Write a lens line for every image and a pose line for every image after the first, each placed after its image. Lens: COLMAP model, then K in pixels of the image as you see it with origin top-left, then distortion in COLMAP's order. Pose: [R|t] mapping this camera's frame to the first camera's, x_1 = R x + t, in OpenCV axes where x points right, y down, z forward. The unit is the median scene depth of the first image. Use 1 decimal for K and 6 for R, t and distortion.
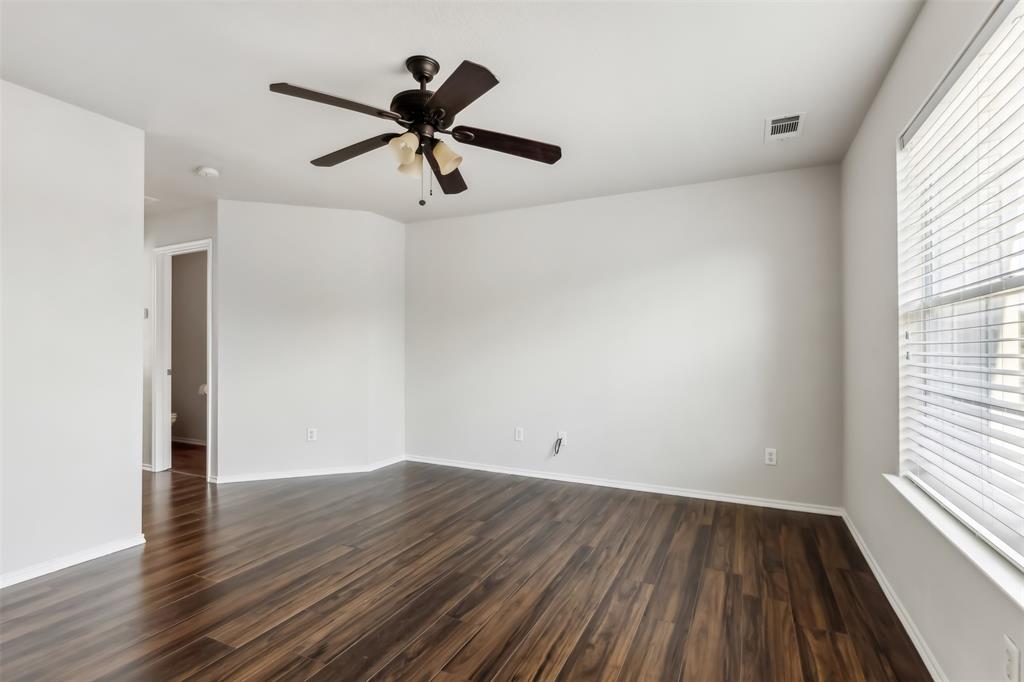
lens RADIAL K [[485.8, 0, 517.6], [0, 485.8, 344.6], [0, 0, 1]] dist [0.000629, -0.001068]
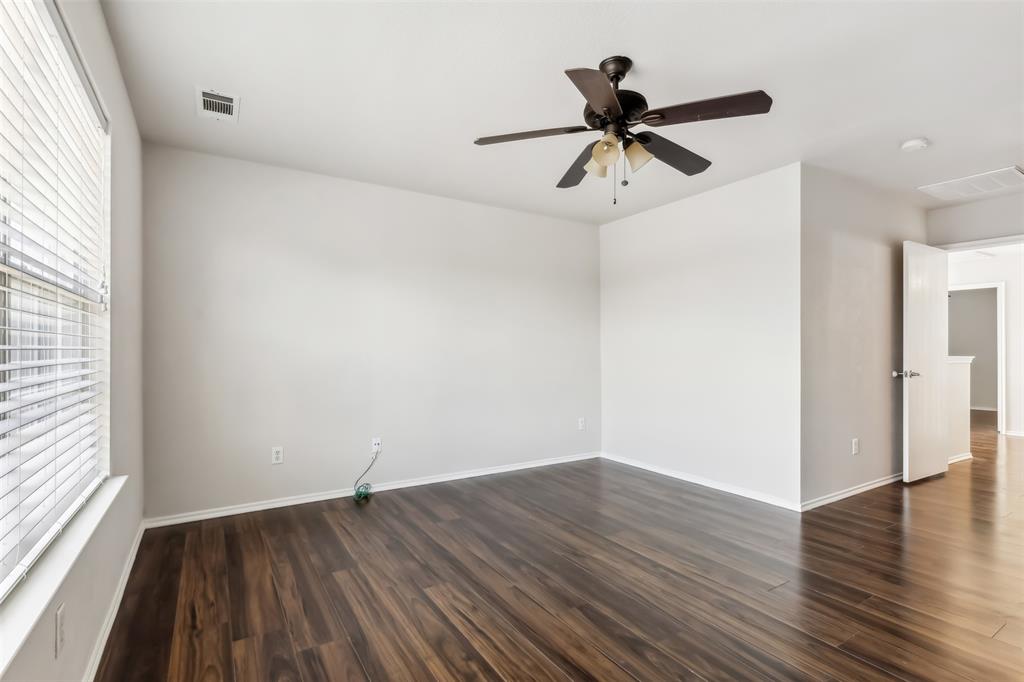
lens RADIAL K [[485.8, 0, 517.6], [0, 485.8, 344.6], [0, 0, 1]] dist [0.000629, -0.001068]
pose [[-0.524916, -0.005834, -0.851134, 0.602217], [0.004003, 0.999949, -0.009323, 0.010735], [0.851145, -0.008301, -0.524866, 1.050630]]
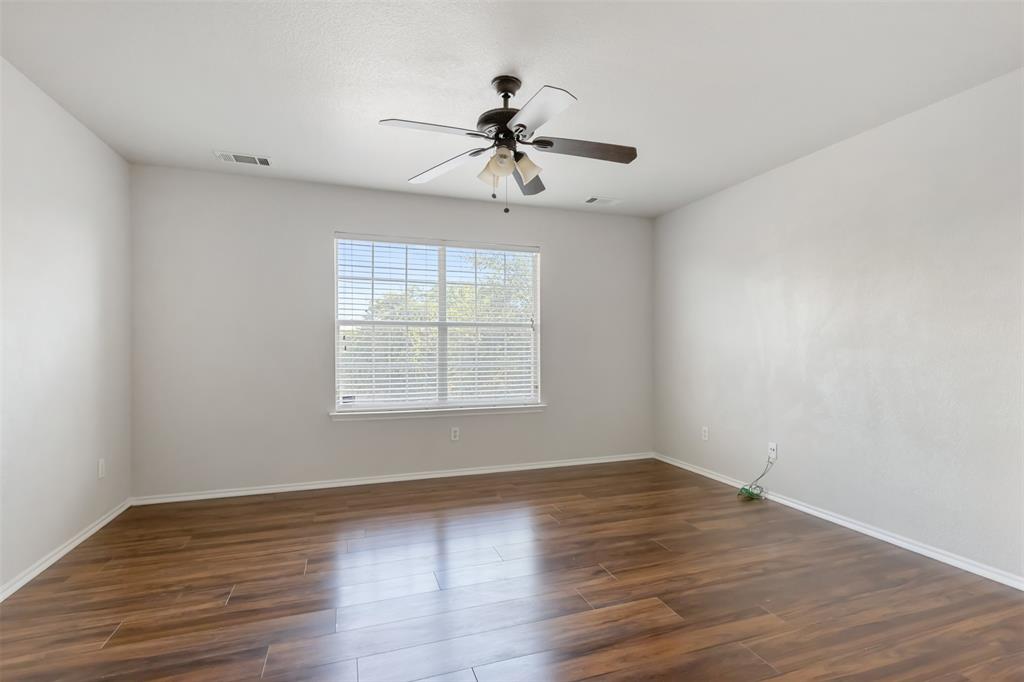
lens RADIAL K [[485.8, 0, 517.6], [0, 485.8, 344.6], [0, 0, 1]] dist [0.000629, -0.001068]
pose [[-0.713172, 0.002707, 0.700984, -0.769237], [-0.003558, 0.999966, -0.007482, 0.014848], [-0.700981, -0.007830, -0.713137, 1.370579]]
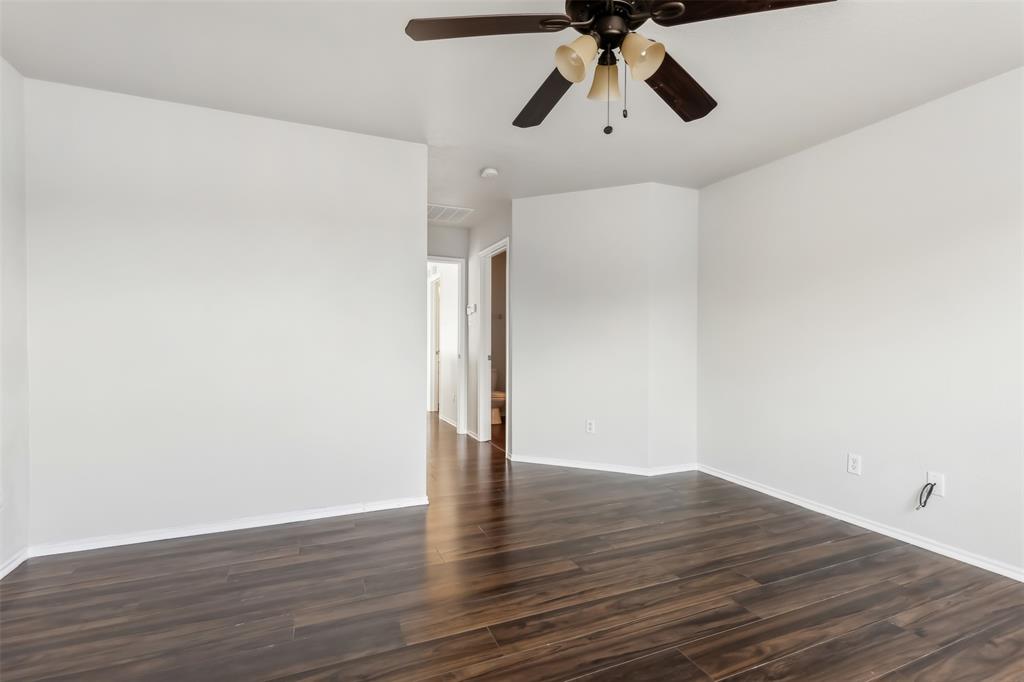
lens RADIAL K [[476.9, 0, 514.0], [0, 476.9, 343.7], [0, 0, 1]] dist [0.003286, -0.000571]
pose [[0.753730, 0.011581, -0.657082, 0.126807], [-0.002429, 0.999887, 0.014837, 0.010227], [0.657179, -0.009586, 0.753673, 0.286610]]
